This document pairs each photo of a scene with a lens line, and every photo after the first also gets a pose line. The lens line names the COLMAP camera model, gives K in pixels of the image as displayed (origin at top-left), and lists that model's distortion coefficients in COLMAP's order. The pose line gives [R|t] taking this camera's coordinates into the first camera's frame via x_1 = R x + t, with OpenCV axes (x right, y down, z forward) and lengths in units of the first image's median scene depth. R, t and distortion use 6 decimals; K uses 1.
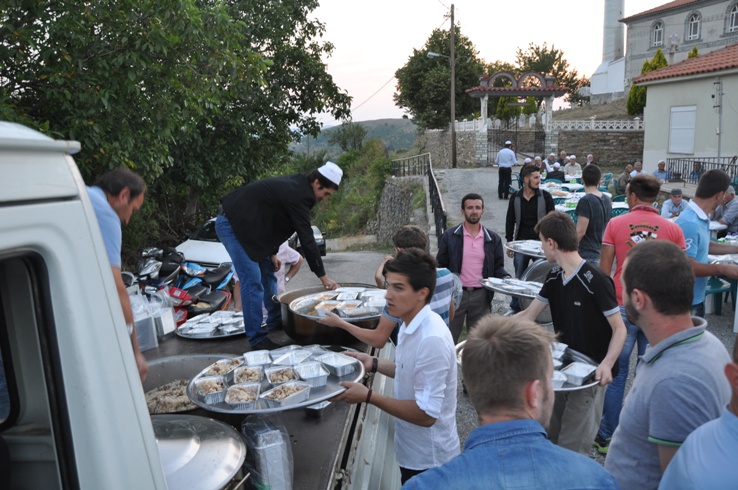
lens RADIAL K [[575.7, 0, 371.6], [0, 575.7, 241.3], [0, 0, 1]] dist [-0.113899, 0.011012]
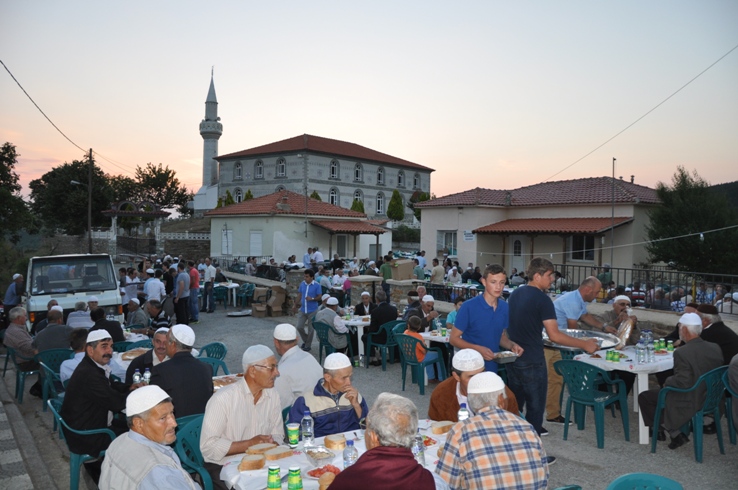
lens RADIAL K [[575.7, 0, 371.0], [0, 575.7, 239.1], [0, 0, 1]] dist [-0.113899, 0.011012]
pose [[0.802254, 0.021041, 0.596612, -0.084491], [0.085074, 0.985149, -0.149142, 0.049021], [-0.590890, 0.170406, 0.788550, -0.329898]]
